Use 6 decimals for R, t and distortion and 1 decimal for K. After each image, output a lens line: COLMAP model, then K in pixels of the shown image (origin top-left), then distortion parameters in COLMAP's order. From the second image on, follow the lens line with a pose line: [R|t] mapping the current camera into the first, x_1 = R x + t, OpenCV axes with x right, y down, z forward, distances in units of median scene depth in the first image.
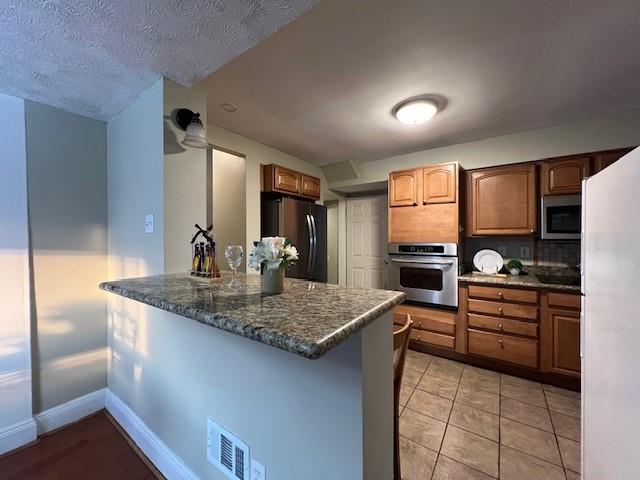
lens RADIAL K [[255.6, 0, 319.1], [0, 255.6, 237.2], [0, 0, 1]] dist [-0.003437, 0.000250]
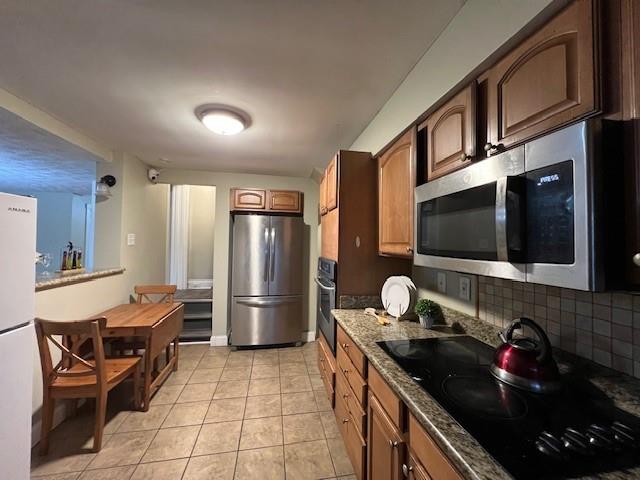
lens RADIAL K [[255.6, 0, 318.9], [0, 255.6, 236.4], [0, 0, 1]] dist [-0.003437, 0.000250]
pose [[0.719639, -0.005600, -0.694326, 0.986671], [-0.015101, 0.999605, -0.023714, -0.033252], [0.694185, 0.027551, 0.719270, 0.426246]]
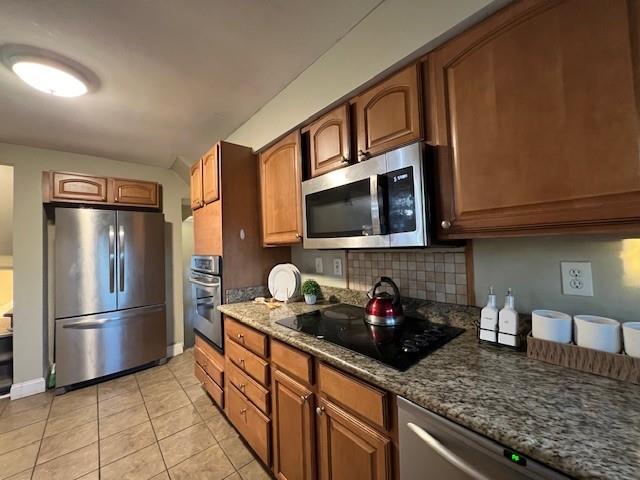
lens RADIAL K [[255.6, 0, 320.4], [0, 255.6, 237.5], [0, 0, 1]] dist [-0.003437, 0.000250]
pose [[0.975389, -0.036628, -0.217427, 0.938633], [0.031780, 0.999163, -0.025757, -0.002896], [0.218188, 0.018213, 0.975737, 0.362030]]
